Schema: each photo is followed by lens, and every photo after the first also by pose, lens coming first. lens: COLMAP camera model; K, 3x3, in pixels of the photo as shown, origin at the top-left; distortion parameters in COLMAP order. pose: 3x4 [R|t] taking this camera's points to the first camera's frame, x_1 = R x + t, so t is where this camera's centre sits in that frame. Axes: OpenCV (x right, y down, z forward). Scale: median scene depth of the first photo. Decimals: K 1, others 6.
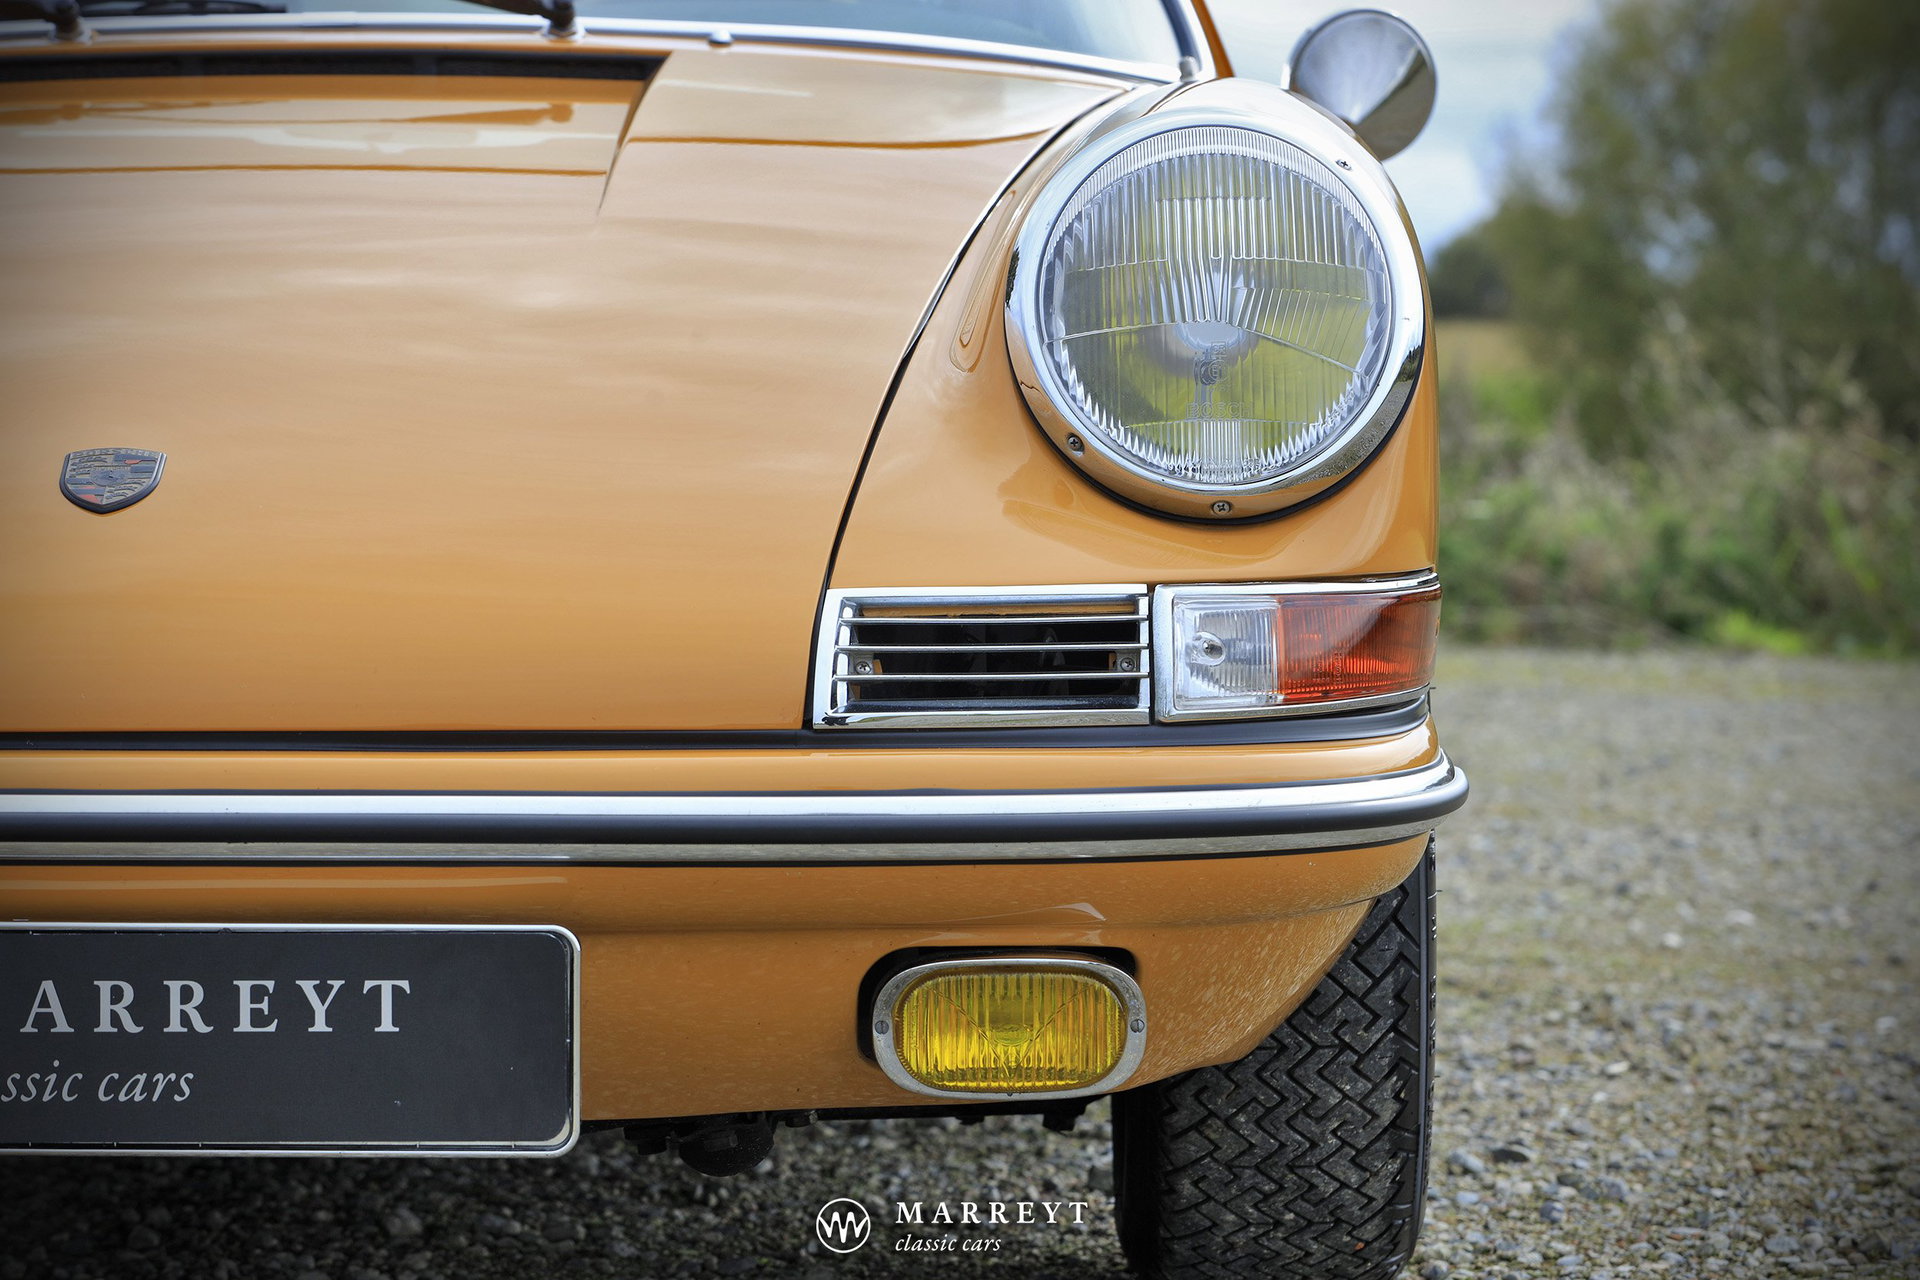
lens RADIAL K [[5609.9, 0, 960.0], [0, 5609.9, 640.0], [0, 0, 1]] dist [-0.042087, 0.342443]
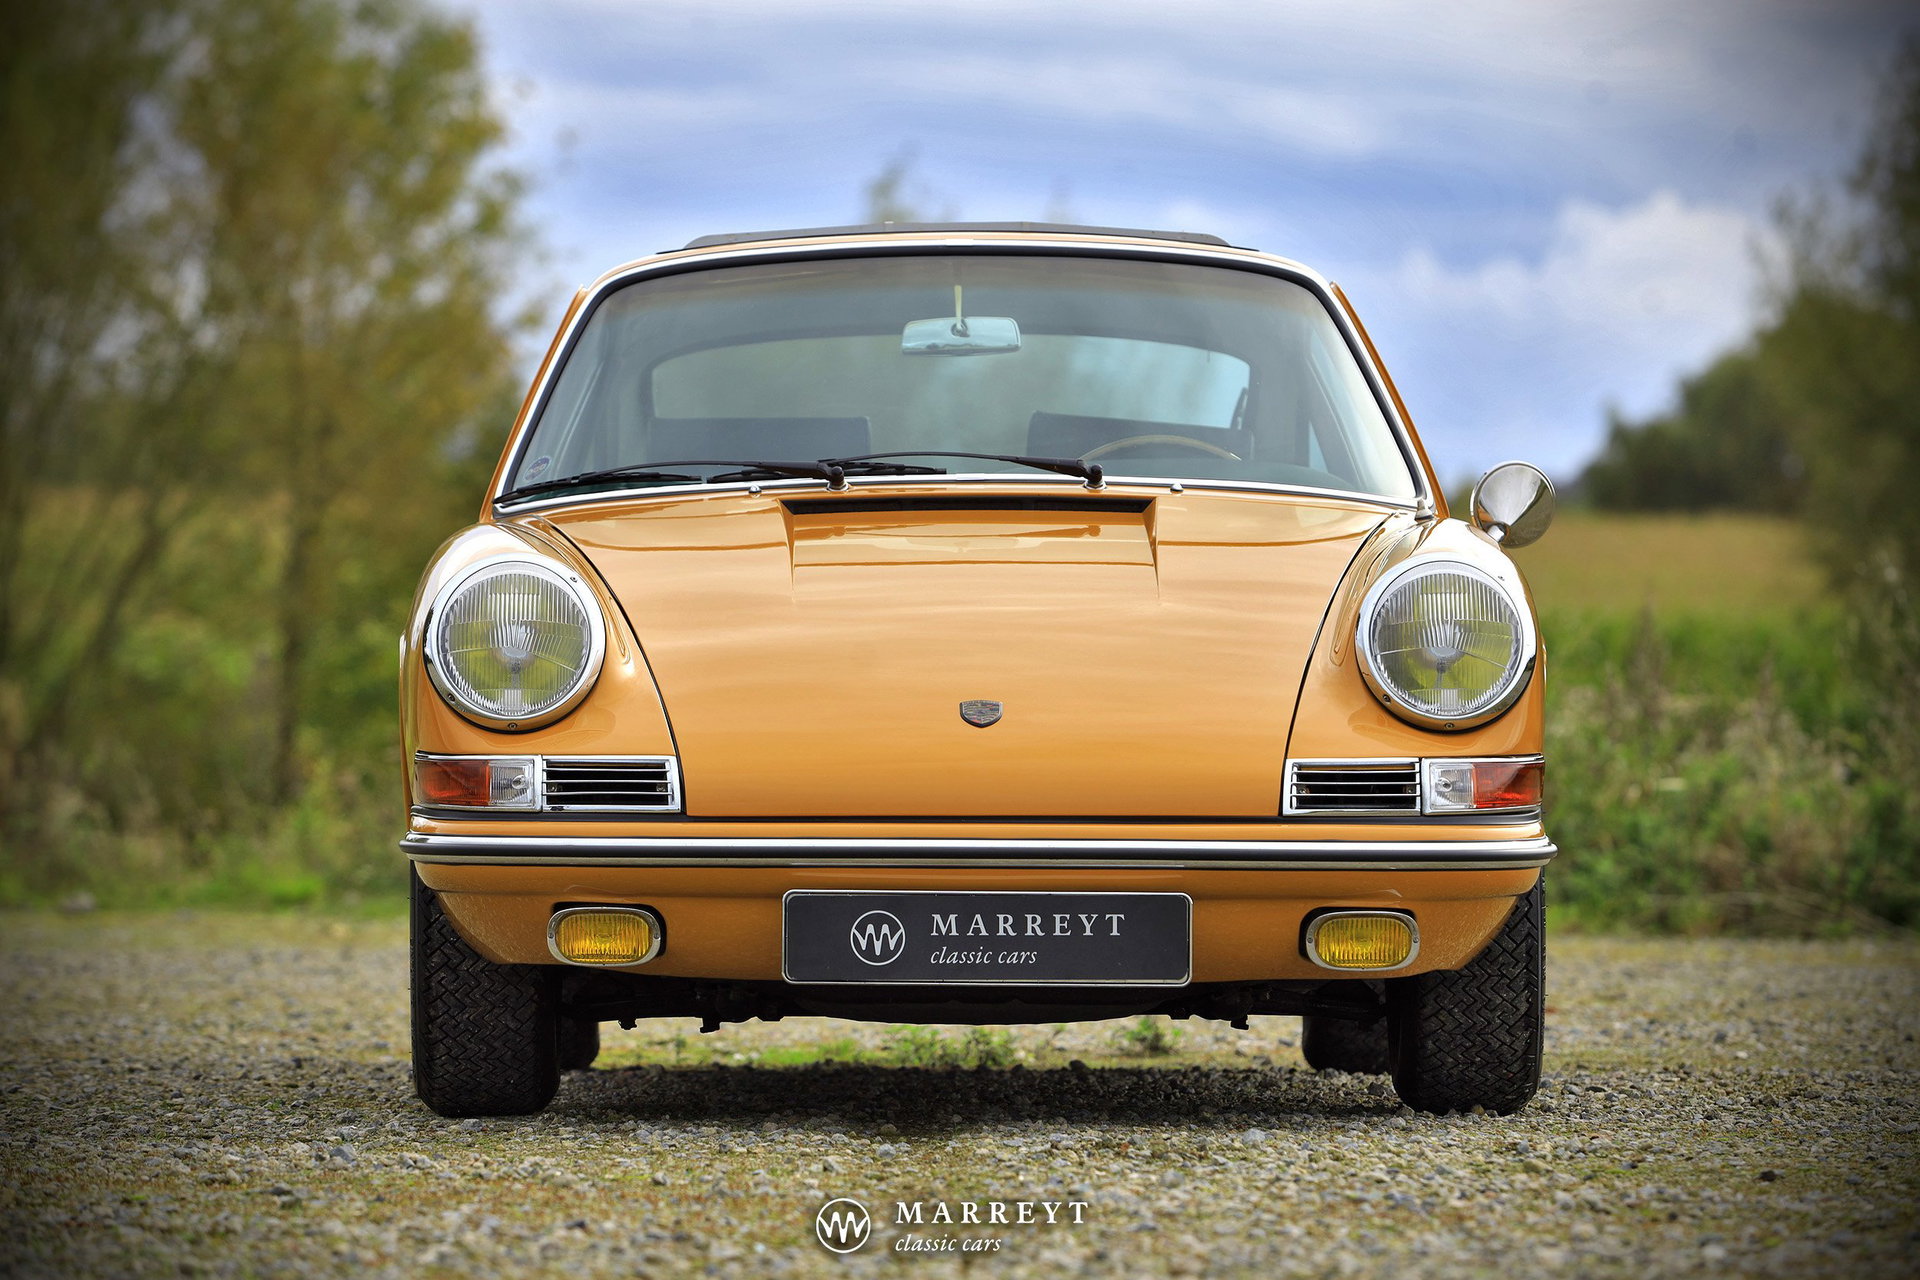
lens RADIAL K [[5609.9, 0, 960.0], [0, 5609.9, 640.0], [0, 0, 1]] dist [-0.042087, 0.342443]
pose [[0.999542, 0.000208, -0.030267, -0.087068], [-0.001607, 0.998931, -0.046200, 0.049286], [0.030225, 0.046228, 0.998474, -1.351537]]
